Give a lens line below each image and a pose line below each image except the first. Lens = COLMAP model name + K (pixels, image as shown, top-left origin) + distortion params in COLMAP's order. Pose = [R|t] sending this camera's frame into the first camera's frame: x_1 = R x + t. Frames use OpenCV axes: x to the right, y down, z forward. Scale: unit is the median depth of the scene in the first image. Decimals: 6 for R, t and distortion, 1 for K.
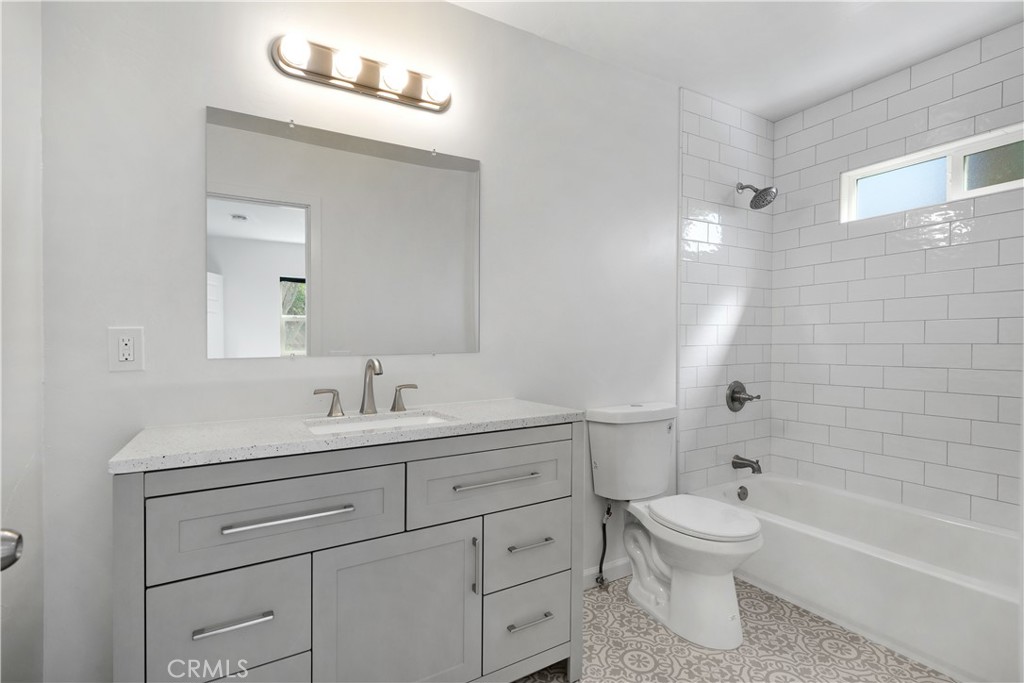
lens RADIAL K [[472.0, 0, 509.3], [0, 472.0, 346.2], [0, 0, 1]] dist [-0.045499, -0.000629]
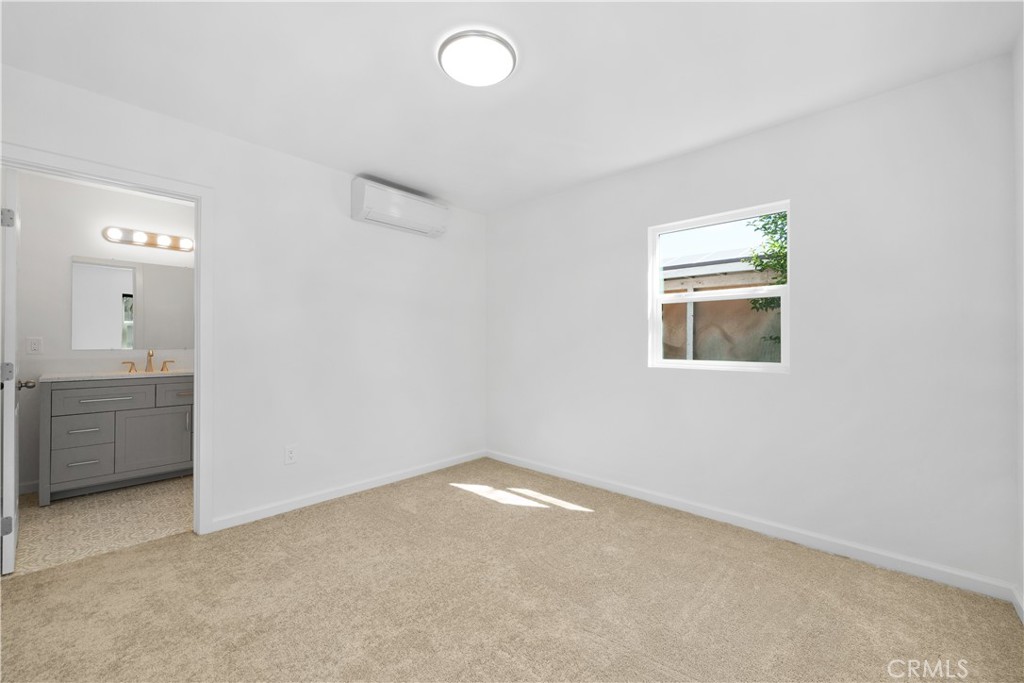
lens RADIAL K [[422.6, 0, 518.6], [0, 422.6, 341.8], [0, 0, 1]] dist [0.003419, 0.000570]
pose [[0.963230, 0.015621, 0.268225, 0.317883], [-0.014236, 0.999873, -0.007110, -0.010596], [-0.268302, 0.003030, 0.963330, -0.556025]]
